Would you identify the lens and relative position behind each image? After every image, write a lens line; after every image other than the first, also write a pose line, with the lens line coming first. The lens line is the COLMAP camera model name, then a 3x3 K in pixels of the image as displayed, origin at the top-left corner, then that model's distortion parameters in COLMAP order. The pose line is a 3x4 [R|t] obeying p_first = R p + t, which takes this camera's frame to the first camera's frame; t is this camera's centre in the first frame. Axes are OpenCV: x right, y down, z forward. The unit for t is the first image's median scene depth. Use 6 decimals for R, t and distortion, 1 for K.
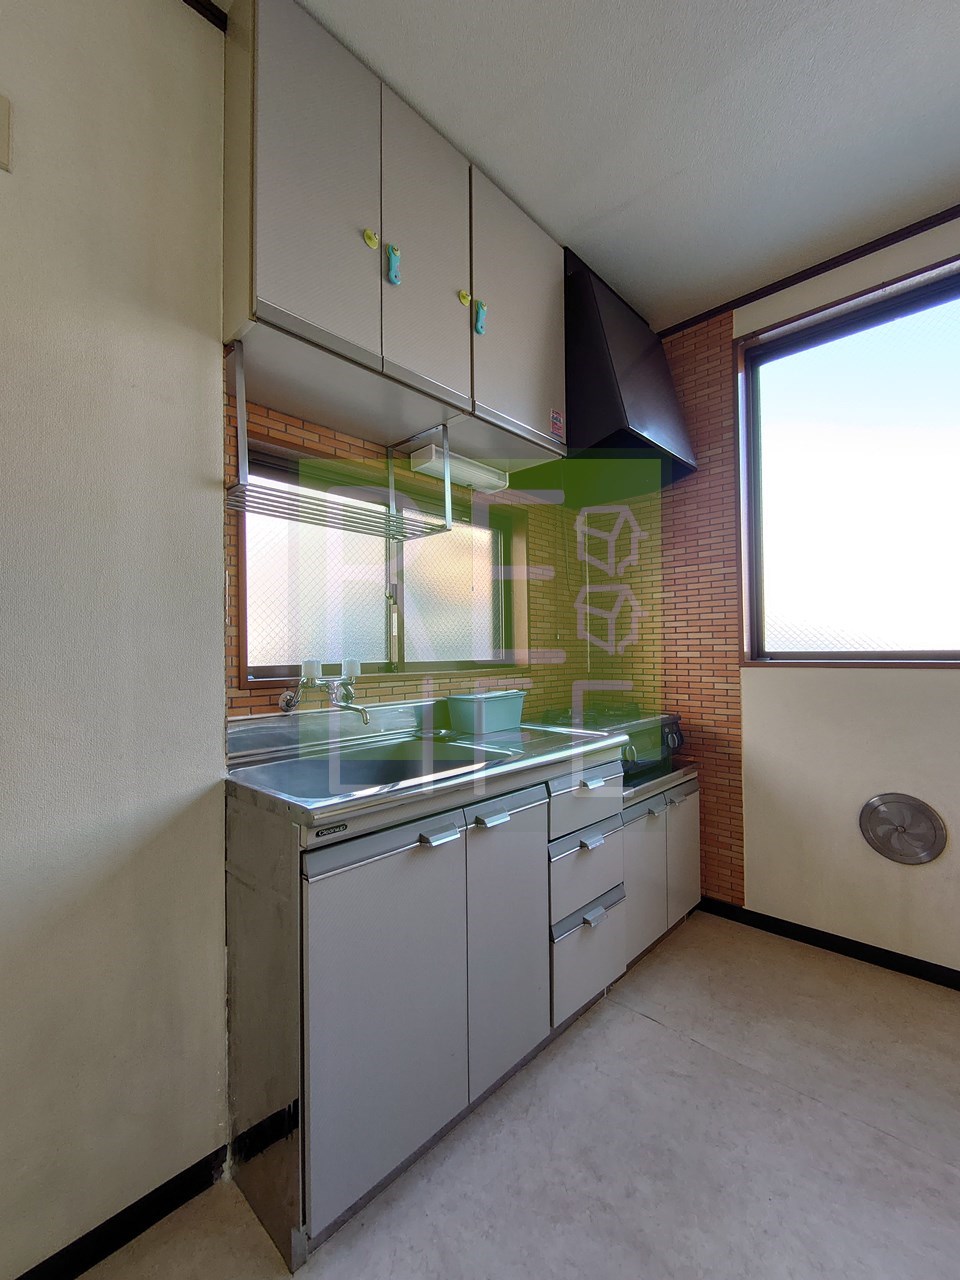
lens RADIAL K [[557.9, 0, 480.0], [0, 557.9, 640.0], [0, 0, 1]] dist [-0.002124, 0.000044]
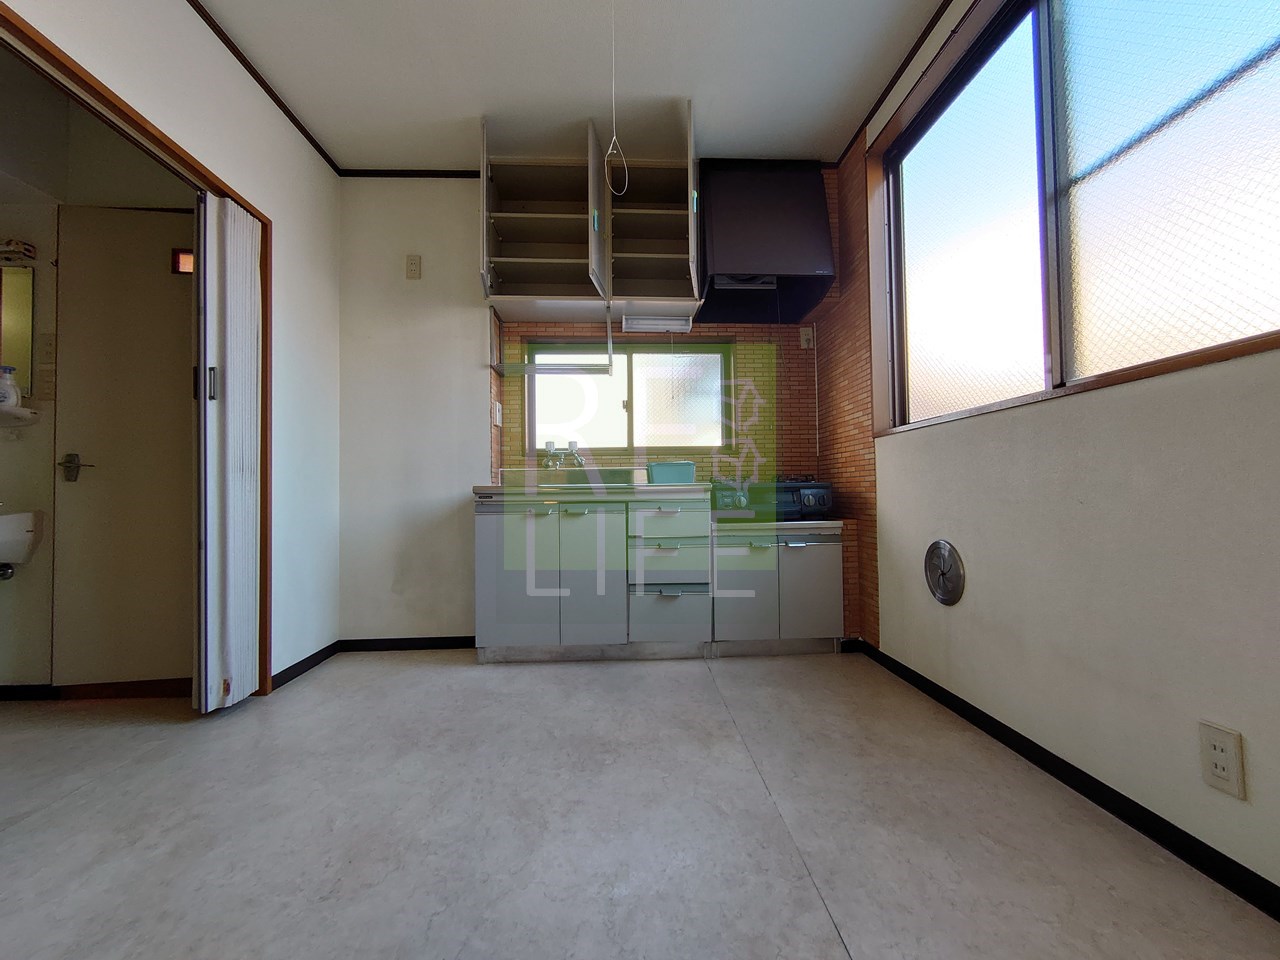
lens RADIAL K [[557.9, 0, 640.0], [0, 557.9, 480.0], [0, 0, 1]] dist [-0.002124, 0.000044]
pose [[0.707166, -0.015933, -0.706868, 1.055338], [0.018202, 0.999825, -0.004326, 0.147671], [0.706813, -0.009808, 0.707333, -0.161166]]
